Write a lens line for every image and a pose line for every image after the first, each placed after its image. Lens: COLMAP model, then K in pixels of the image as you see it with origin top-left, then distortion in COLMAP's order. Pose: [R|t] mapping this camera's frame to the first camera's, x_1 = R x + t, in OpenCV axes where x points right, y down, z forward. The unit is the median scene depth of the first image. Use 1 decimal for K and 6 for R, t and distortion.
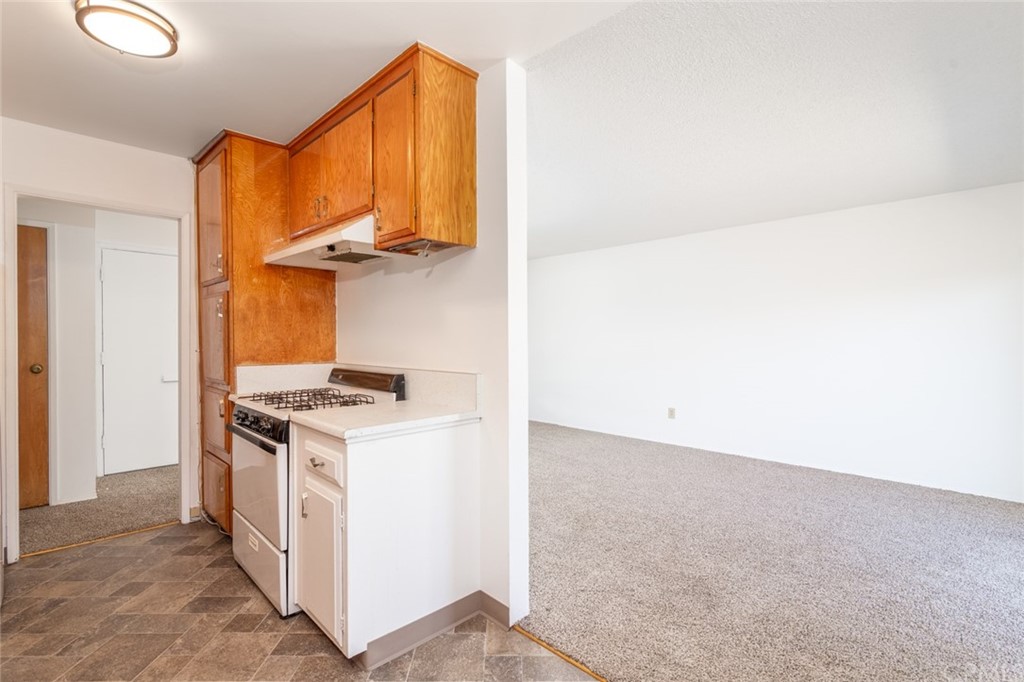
lens RADIAL K [[468.3, 0, 509.0], [0, 468.3, 340.1], [0, 0, 1]] dist [0.000386, -0.000034]
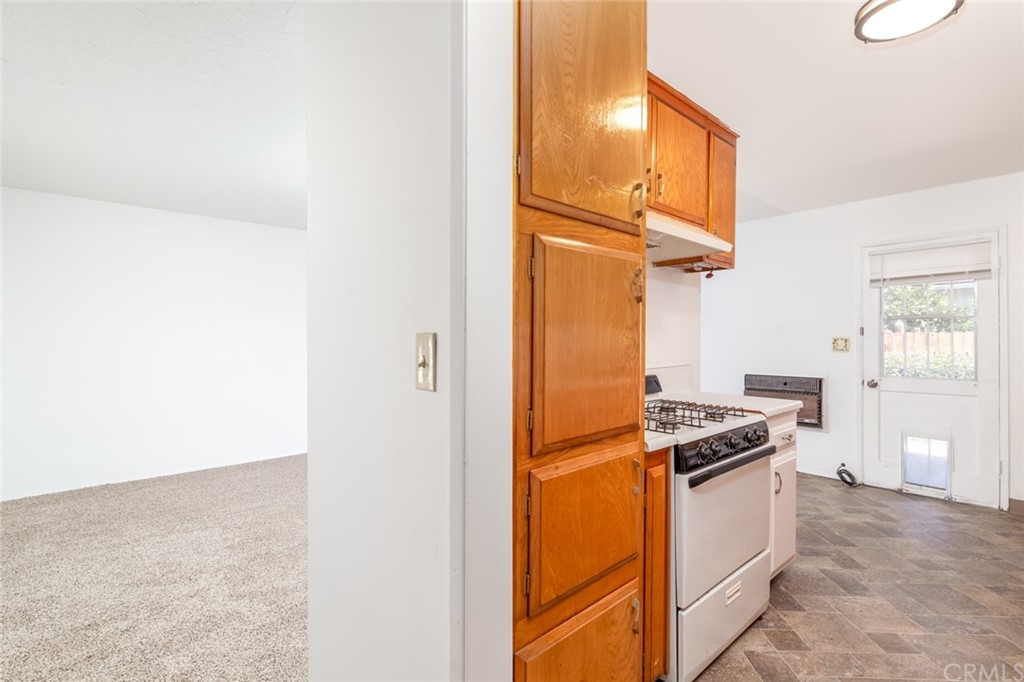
lens RADIAL K [[476.9, 0, 511.4], [0, 476.9, 351.2], [0, 0, 1]] dist [0.000638, 0.000241]
pose [[0.050193, -0.031927, 0.998229, -1.782085], [0.003008, 0.999489, 0.031816, -0.013101], [-0.998735, 0.001405, 0.050264, 1.745477]]
